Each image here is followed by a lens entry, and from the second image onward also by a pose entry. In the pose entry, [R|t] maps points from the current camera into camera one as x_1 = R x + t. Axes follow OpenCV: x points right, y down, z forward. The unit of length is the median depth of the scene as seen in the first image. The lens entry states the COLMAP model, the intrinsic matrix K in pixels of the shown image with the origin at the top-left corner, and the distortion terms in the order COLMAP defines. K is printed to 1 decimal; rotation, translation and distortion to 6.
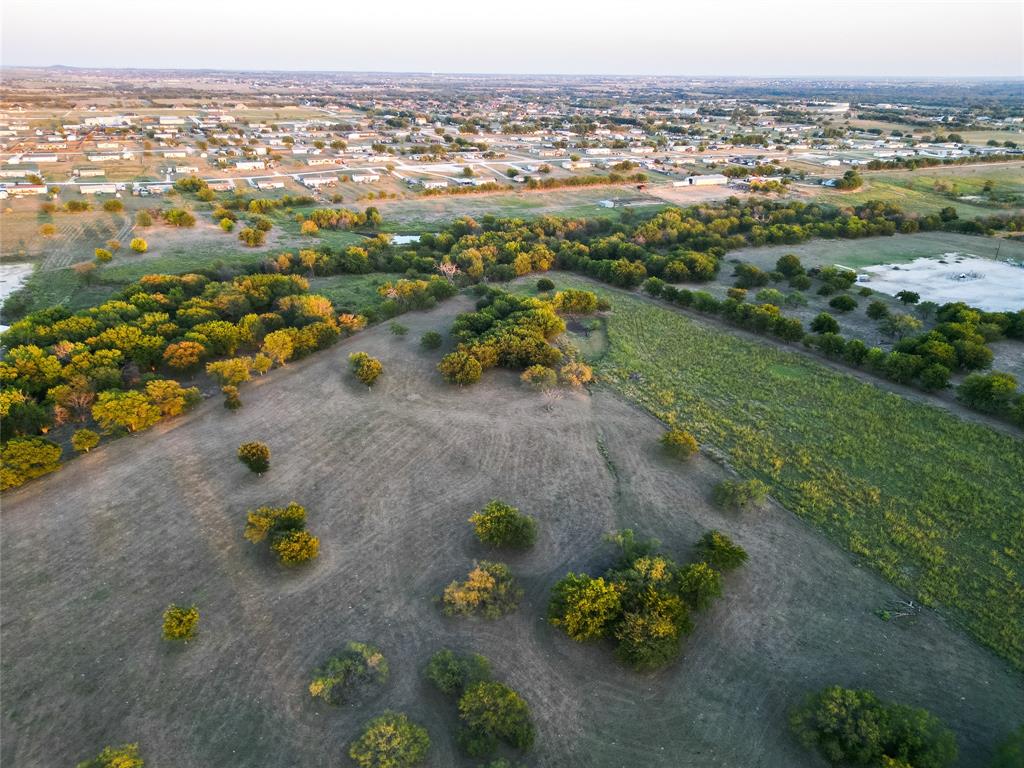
lens RADIAL K [[718.9, 0, 511.0], [0, 718.9, 387.9], [0, 0, 1]] dist [0.065968, -0.053866]
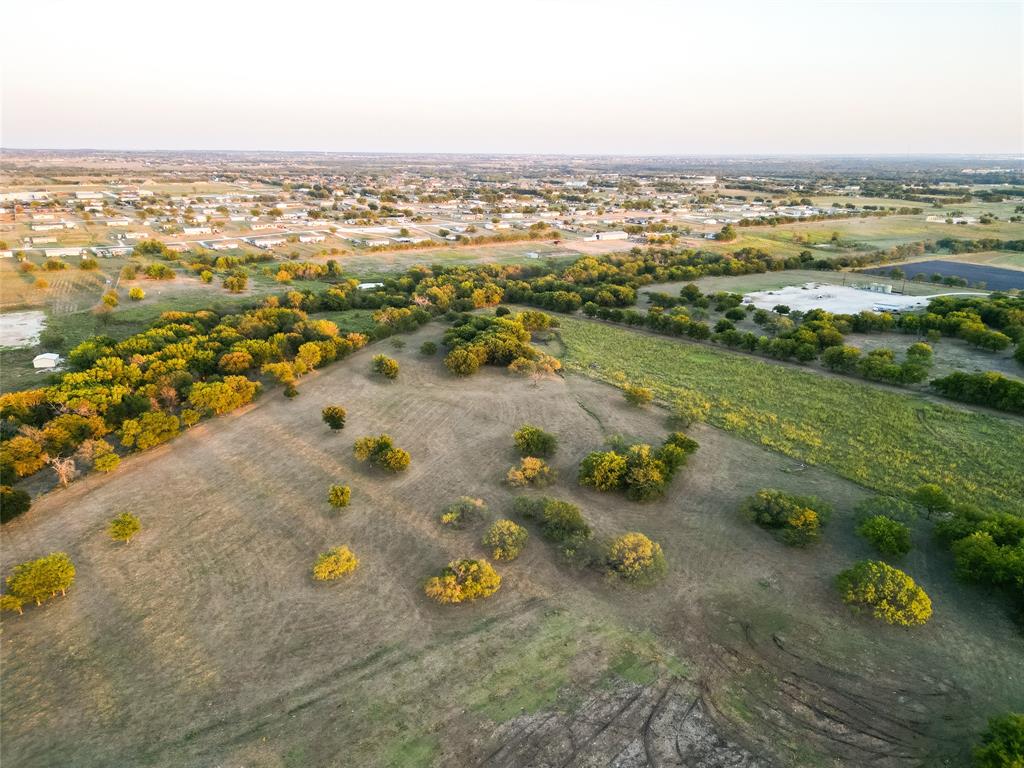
lens RADIAL K [[718.9, 0, 511.0], [0, 718.9, 387.9], [0, 0, 1]] dist [0.065968, -0.053866]
pose [[0.989513, -0.049183, 0.135812, -0.097605], [0.061719, 0.994055, -0.089691, 0.084402], [-0.130593, 0.097133, 0.986666, -0.167230]]
